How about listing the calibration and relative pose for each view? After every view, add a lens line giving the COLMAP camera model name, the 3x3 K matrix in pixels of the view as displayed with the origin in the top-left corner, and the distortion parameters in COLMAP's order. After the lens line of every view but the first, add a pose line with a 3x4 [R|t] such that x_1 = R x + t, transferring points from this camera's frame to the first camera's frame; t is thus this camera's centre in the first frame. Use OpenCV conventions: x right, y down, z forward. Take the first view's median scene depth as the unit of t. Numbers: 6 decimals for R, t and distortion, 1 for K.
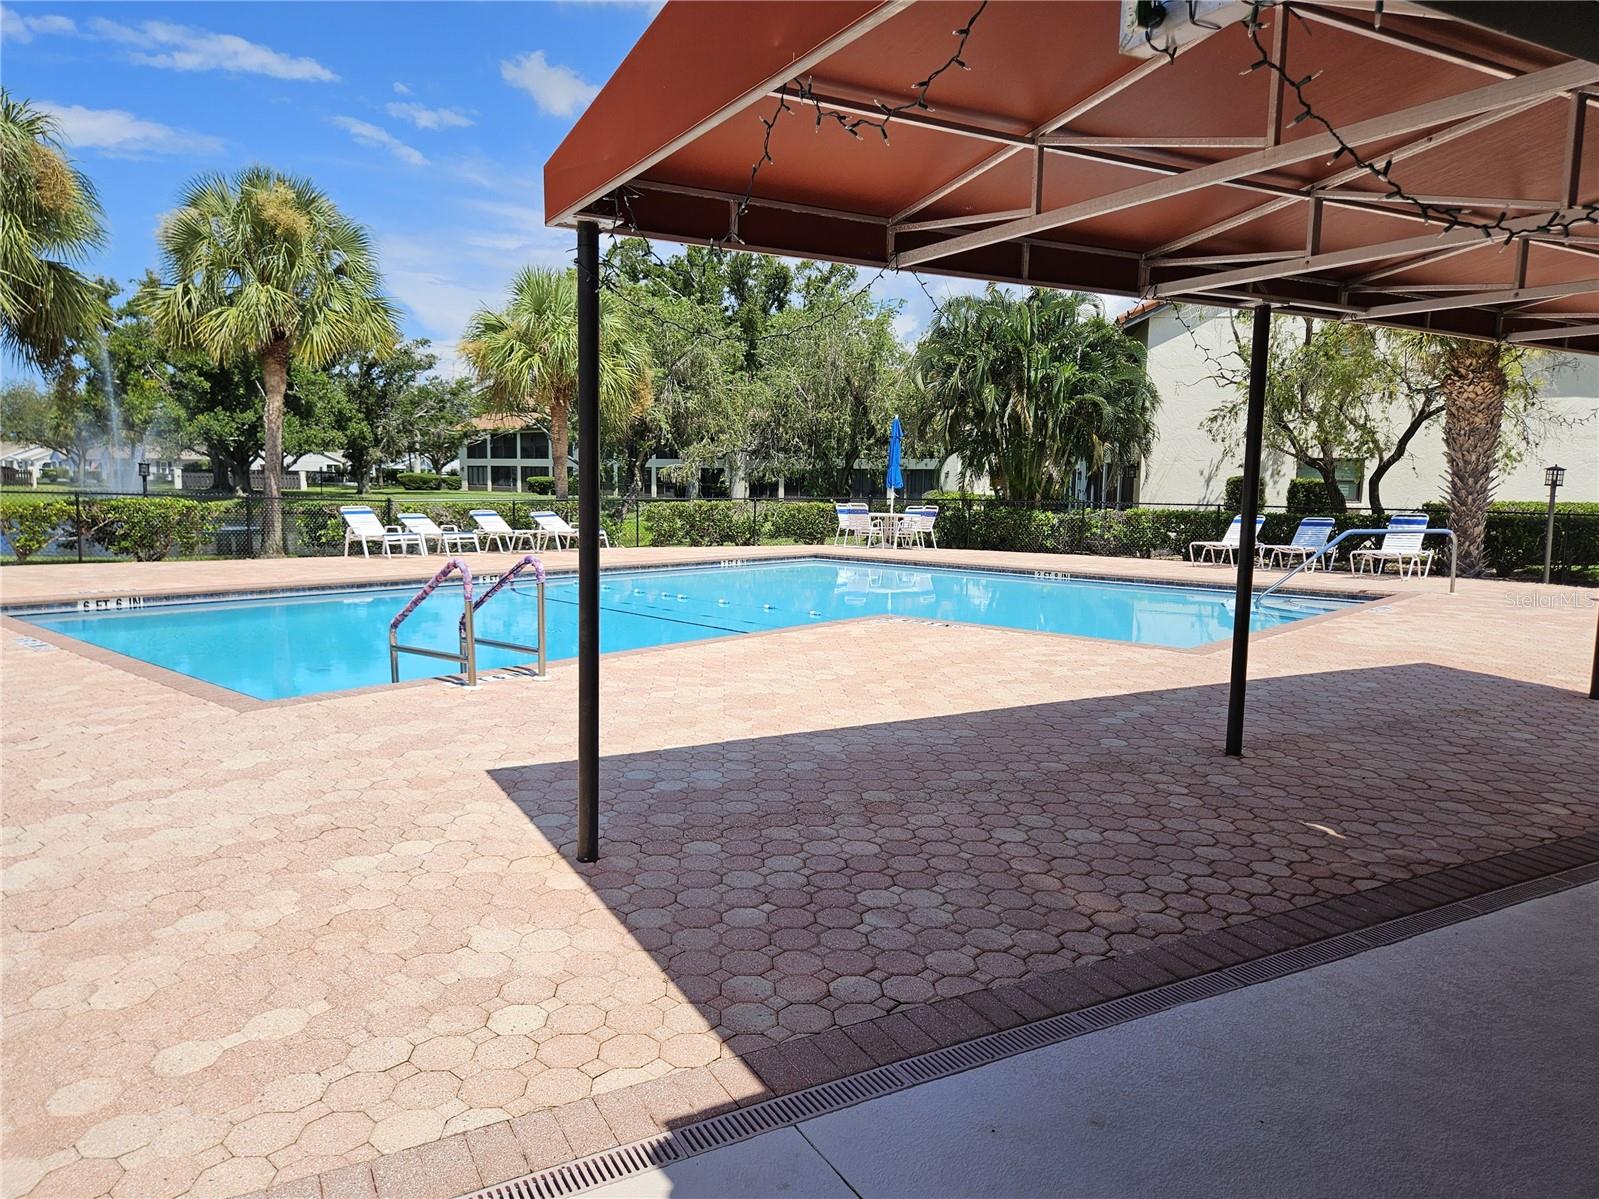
lens RADIAL K [[1088.0, 0, 787.1], [0, 1088.0, 596.6], [0, 0, 1]] dist [0.070406, -0.056711]
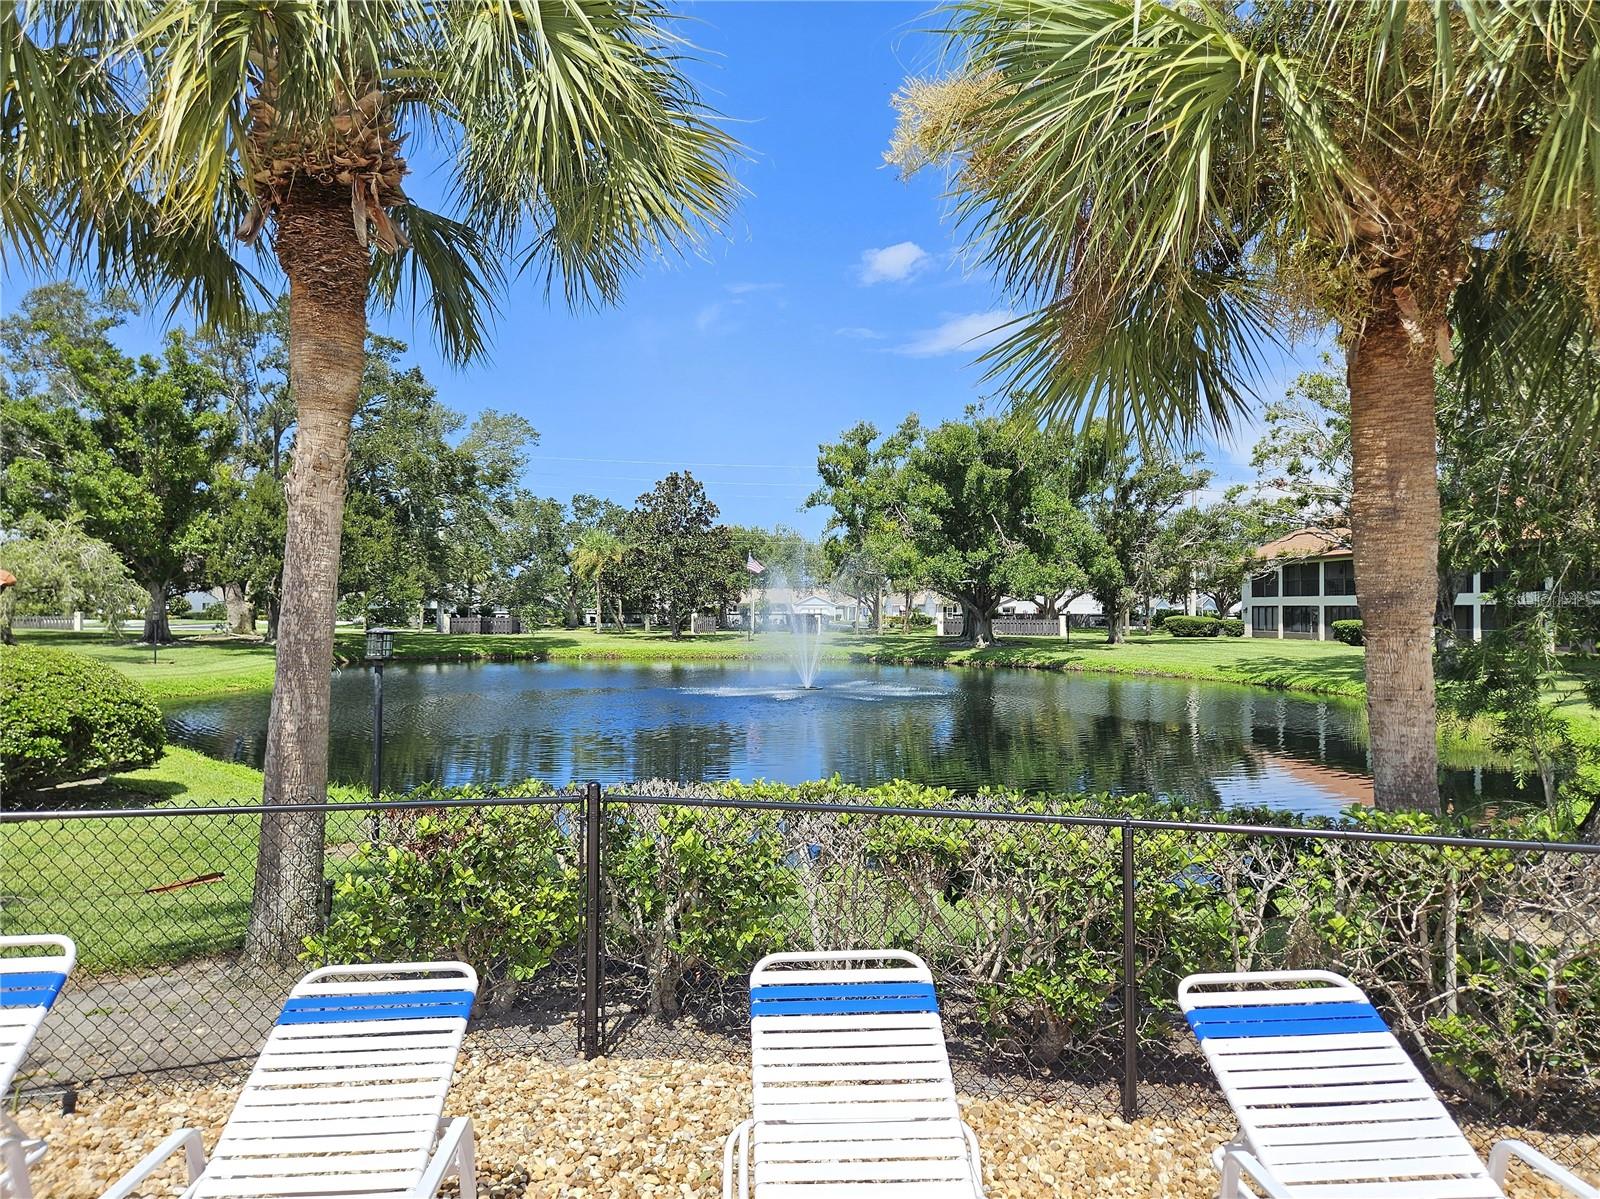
lens RADIAL K [[1082.8, 0, 804.6], [0, 1082.8, 584.1], [0, 0, 1]] dist [0.059329, -0.001028]
pose [[0.773112, -0.027694, -0.633664, -0.054013], [-0.059358, 0.991503, -0.115754, -0.032863], [0.631486, 0.127104, 0.764899, 0.254035]]
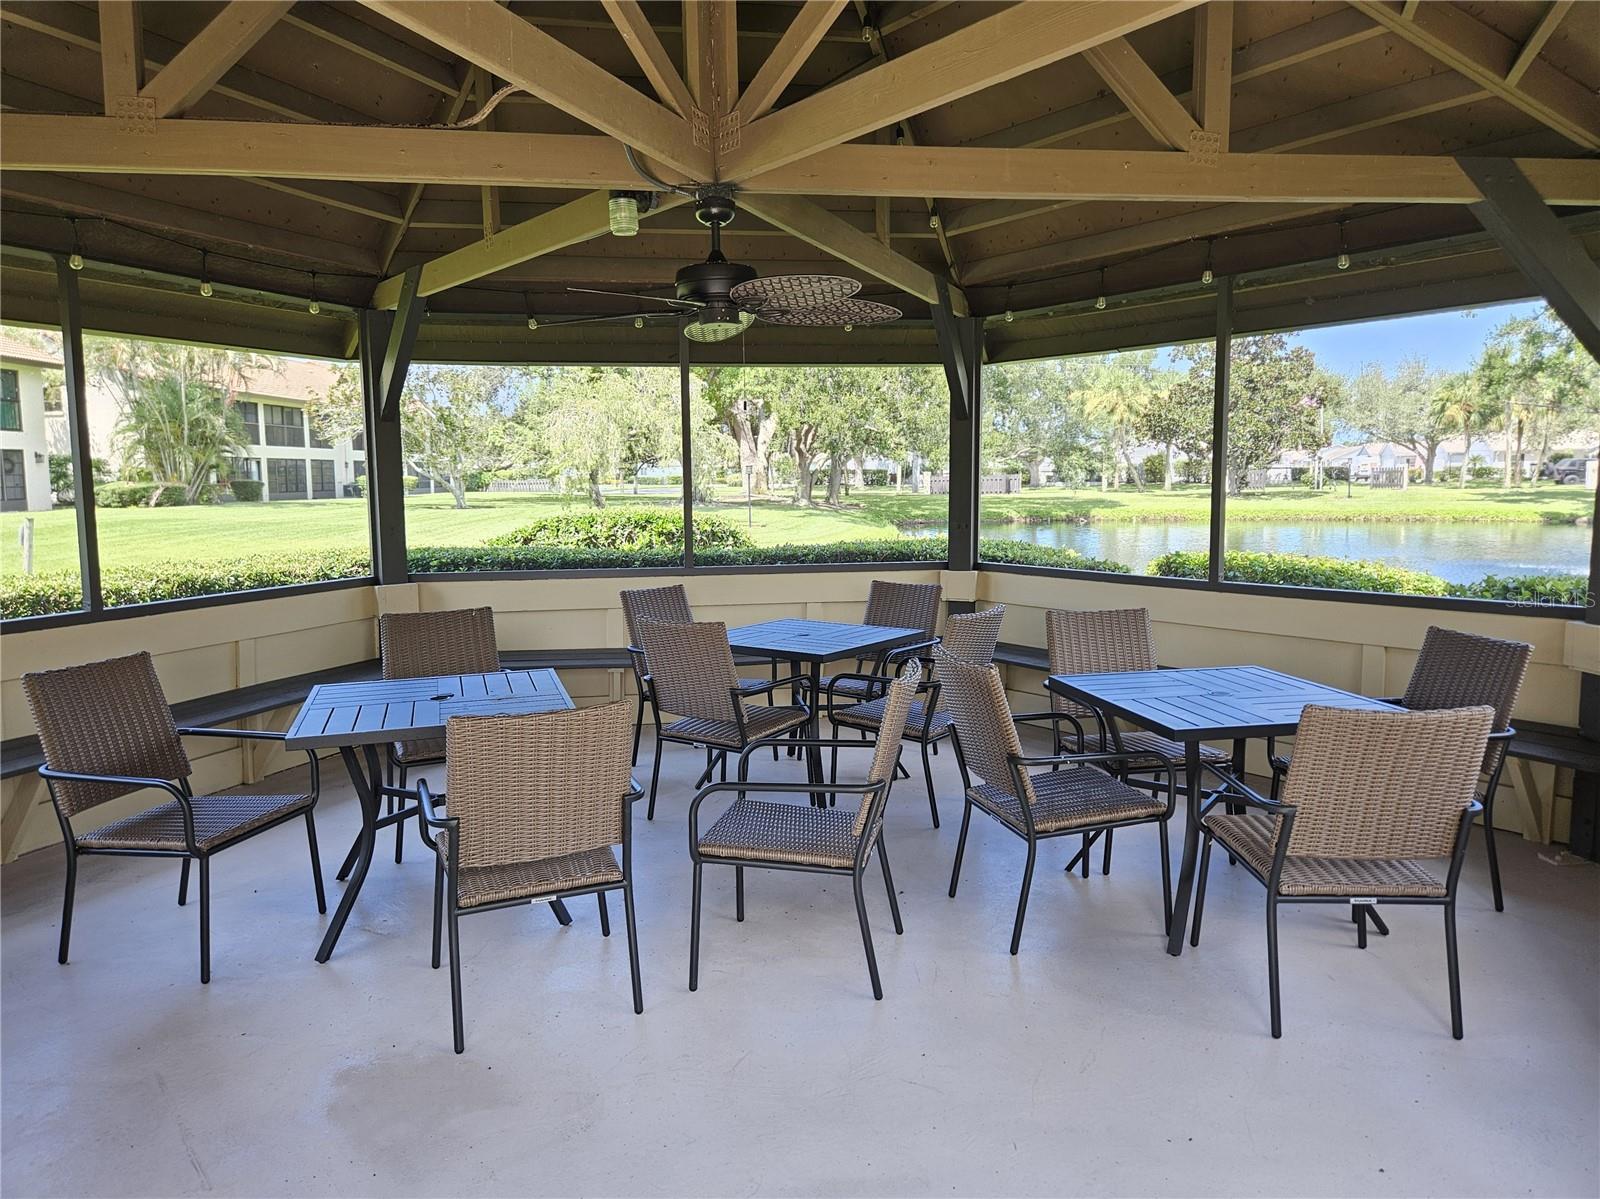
lens RADIAL K [[1082.8, 0, 804.6], [0, 1082.8, 584.1], [0, 0, 1]] dist [0.059329, -0.001028]
pose [[0.543265, 0.061333, -0.837318, -0.294797], [-0.069430, 0.997194, 0.027997, -0.027799], [0.836686, 0.042925, 0.545999, 0.253112]]
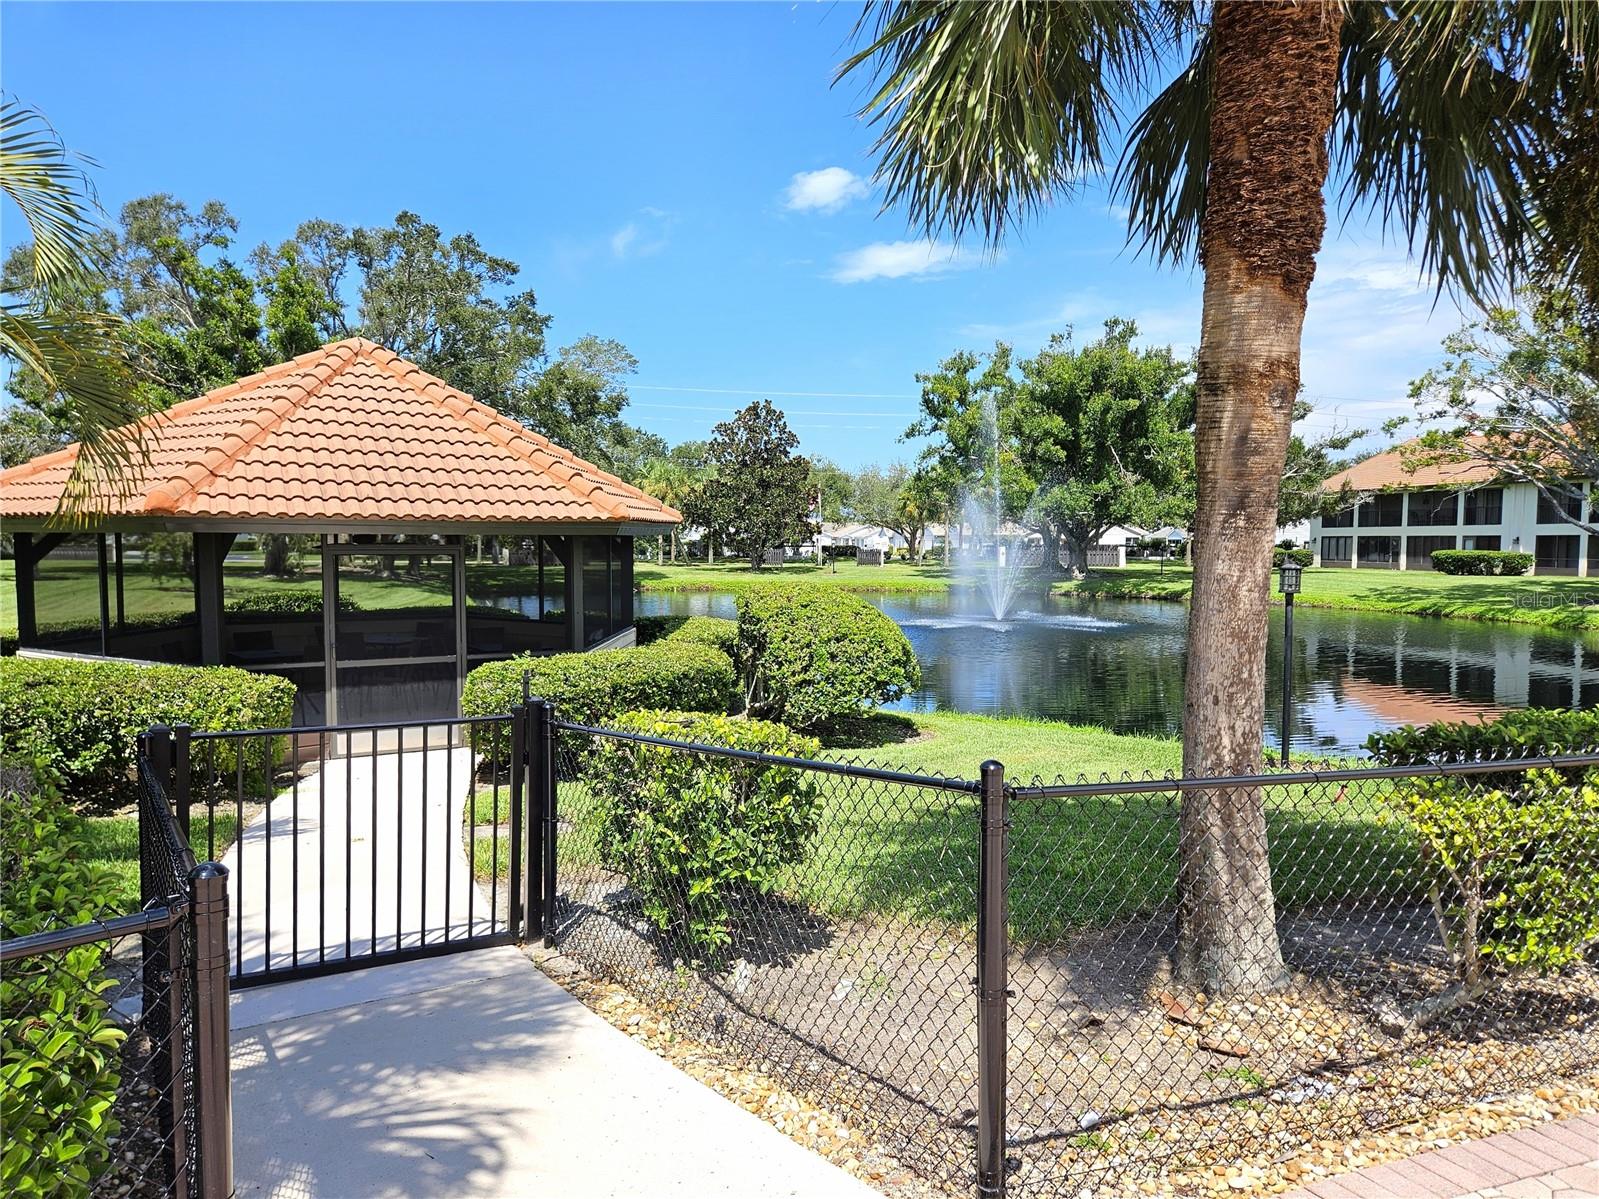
lens RADIAL K [[1088.6, 0, 799.5], [0, 1088.6, 599.5], [0, 0, 1]] dist [0.066274, -0.049596]
pose [[0.804587, 0.018794, -0.593537, -0.160932], [-0.053972, 0.997677, -0.041572, -0.025216], [0.591376, 0.065483, 0.803733, 0.165344]]
